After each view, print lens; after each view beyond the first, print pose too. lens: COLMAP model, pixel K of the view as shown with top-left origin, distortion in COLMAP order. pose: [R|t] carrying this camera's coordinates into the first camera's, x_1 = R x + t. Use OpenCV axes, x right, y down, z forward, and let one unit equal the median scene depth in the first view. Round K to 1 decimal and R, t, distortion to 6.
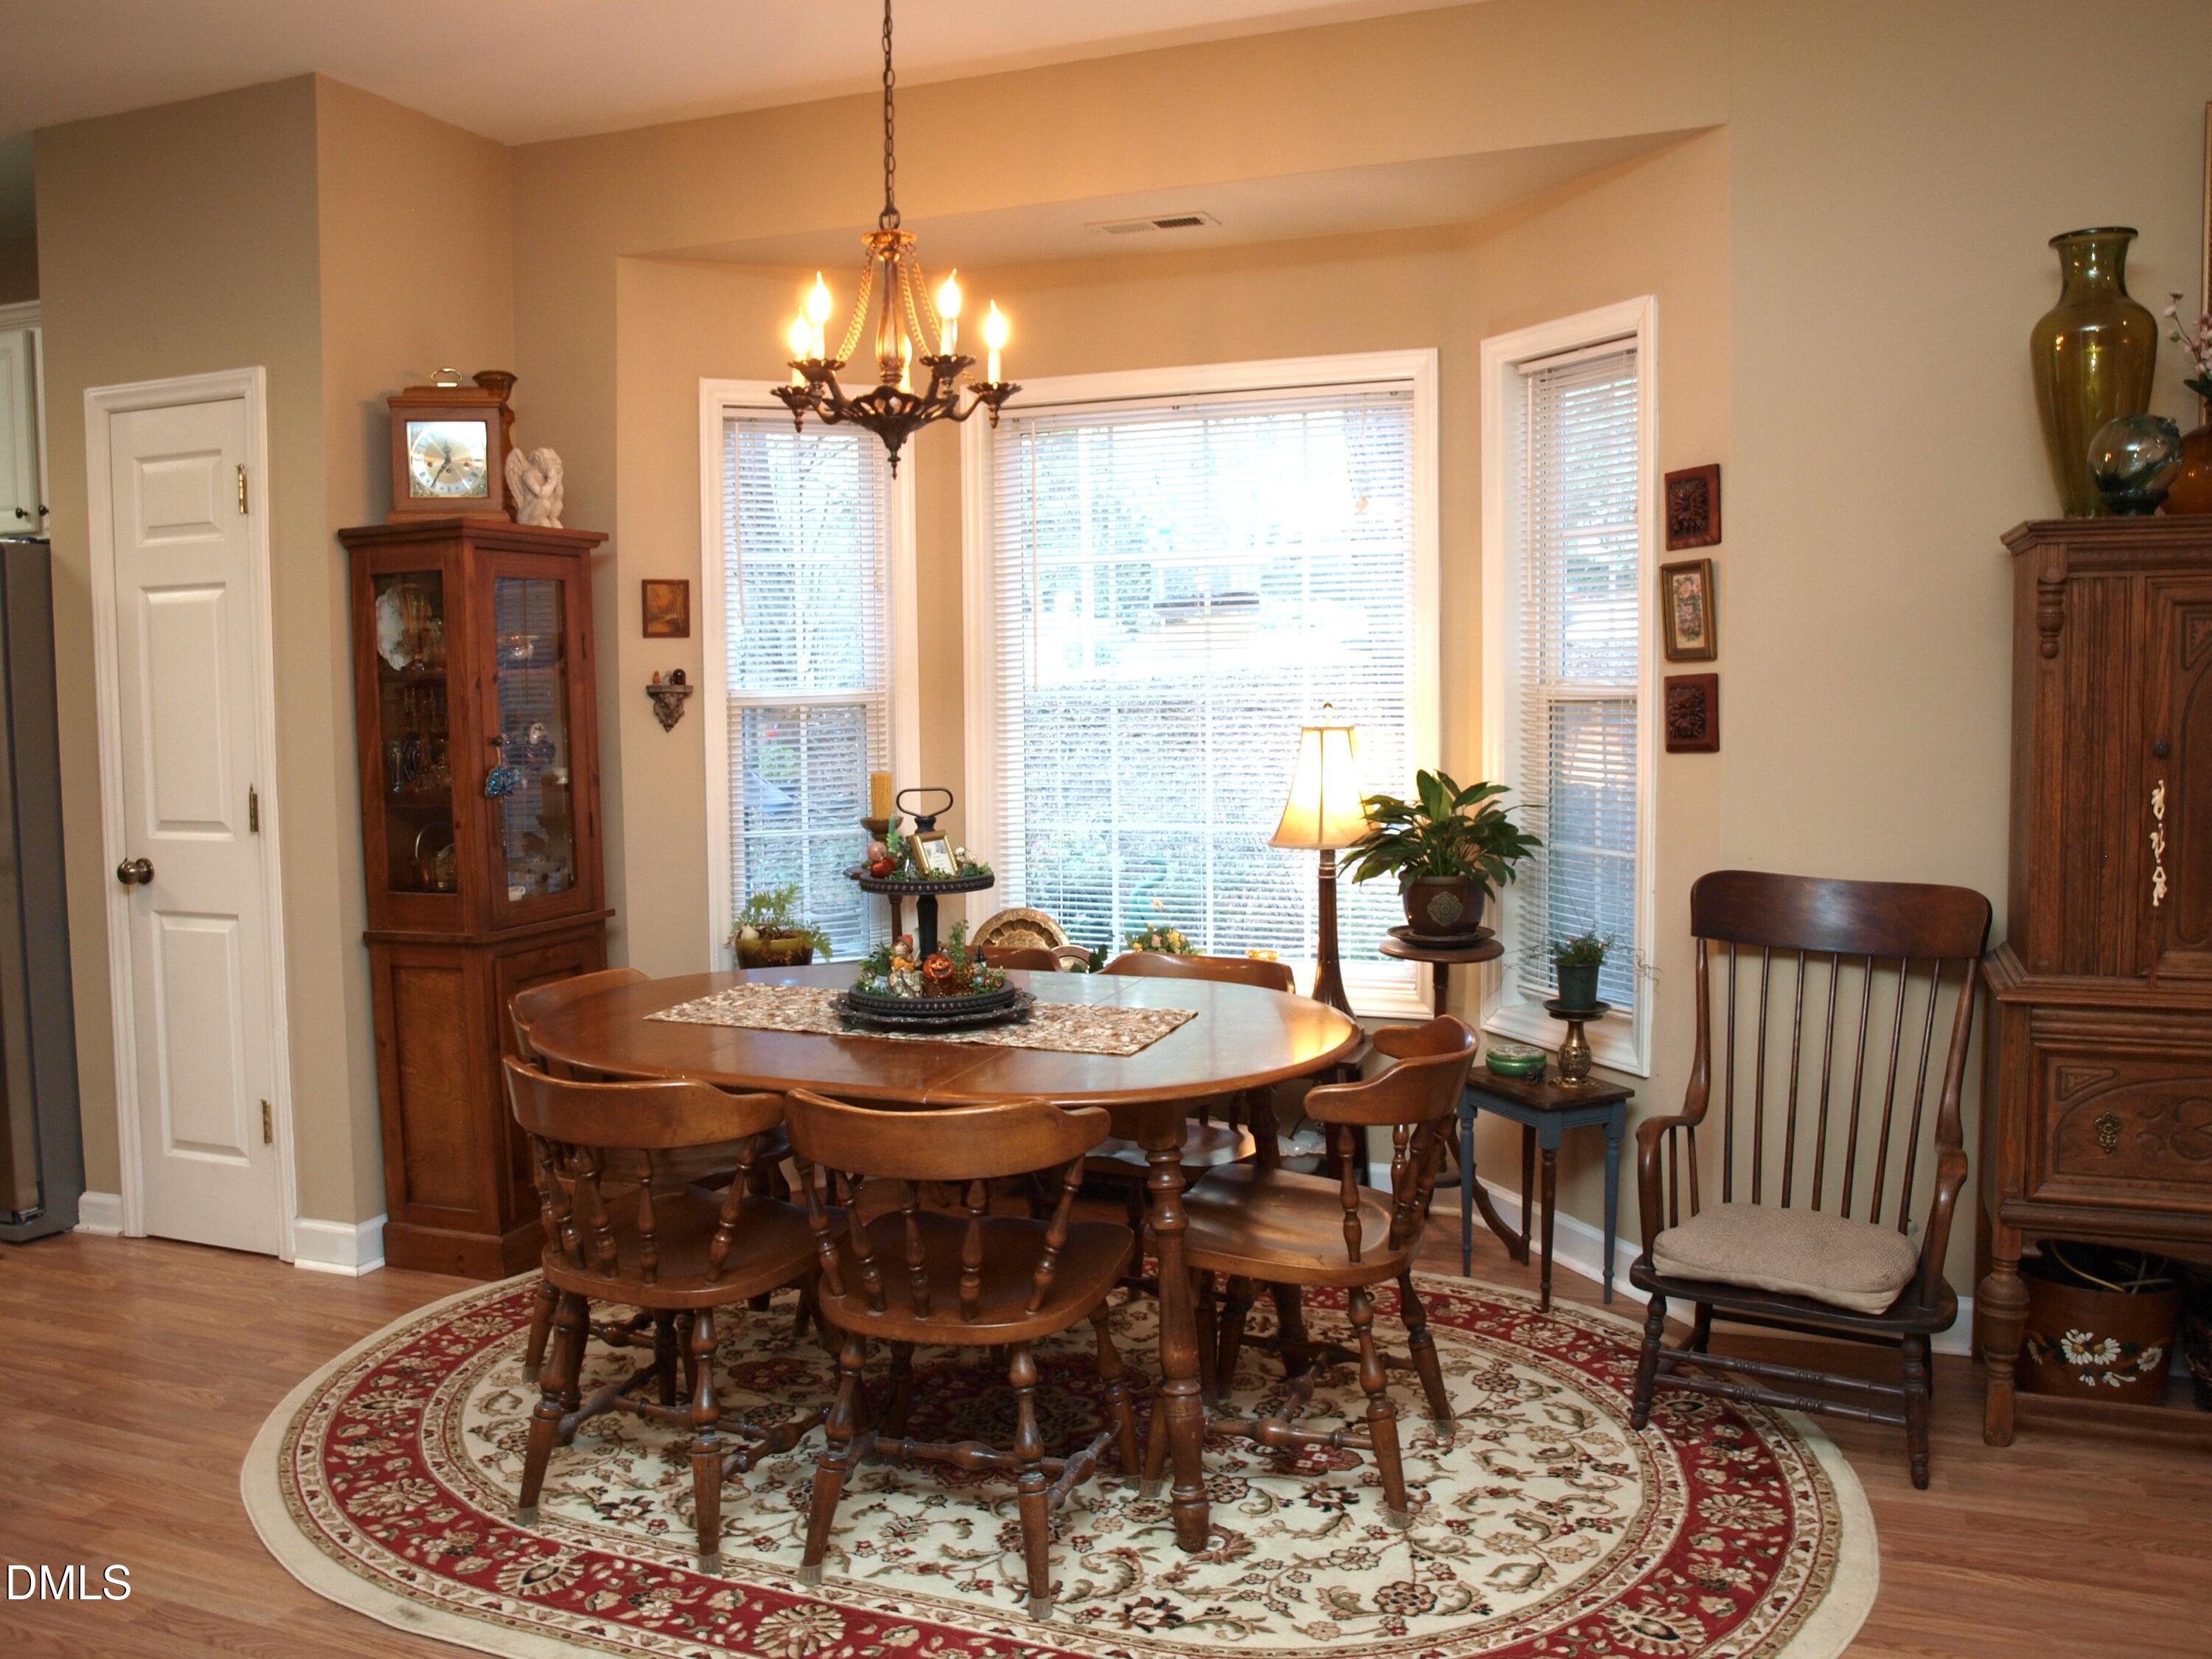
lens RADIAL K [[1772.7, 0, 1113.6], [0, 1772.7, 803.9], [0, 0, 1]] dist [-0.107534, 0.071773]
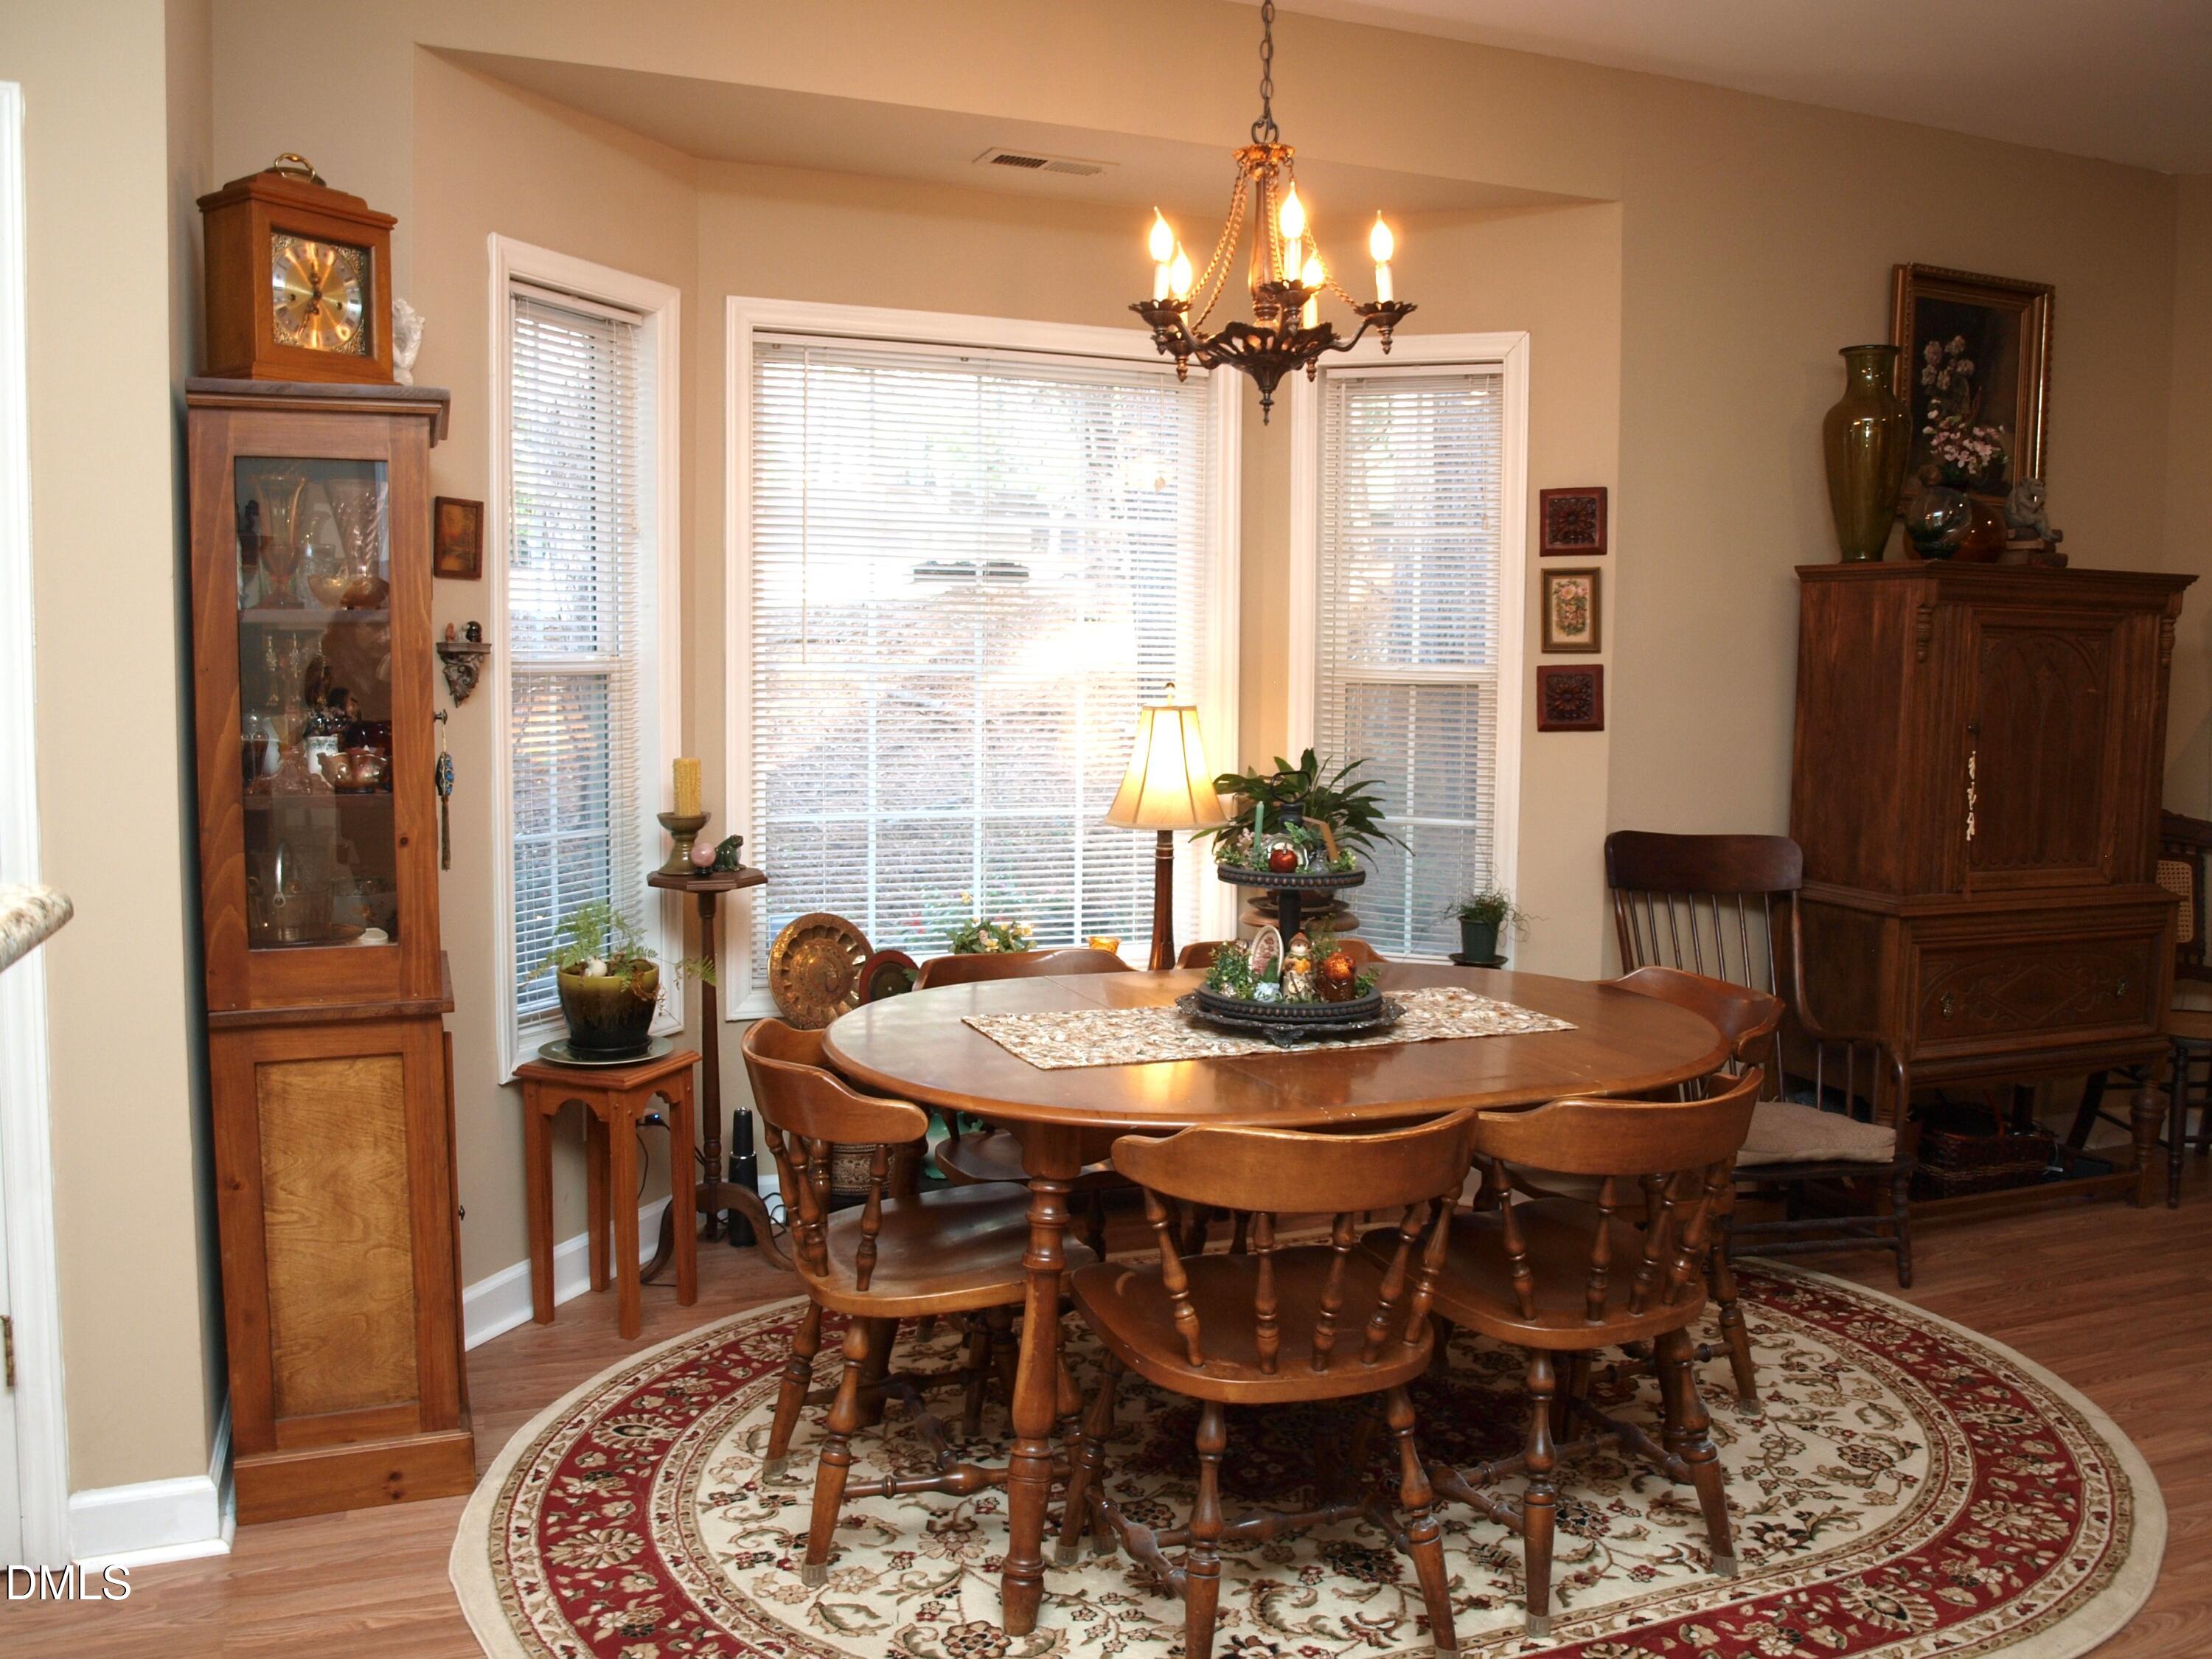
lens RADIAL K [[1772.7, 0, 1113.6], [0, 1772.7, 803.9], [0, 0, 1]] dist [-0.107534, 0.071773]
pose [[0.732332, -0.029389, 0.680313, -0.827055], [0.021421, 0.999568, 0.020122, -0.013397], [-0.680610, -0.000163, 0.732646, 0.417694]]
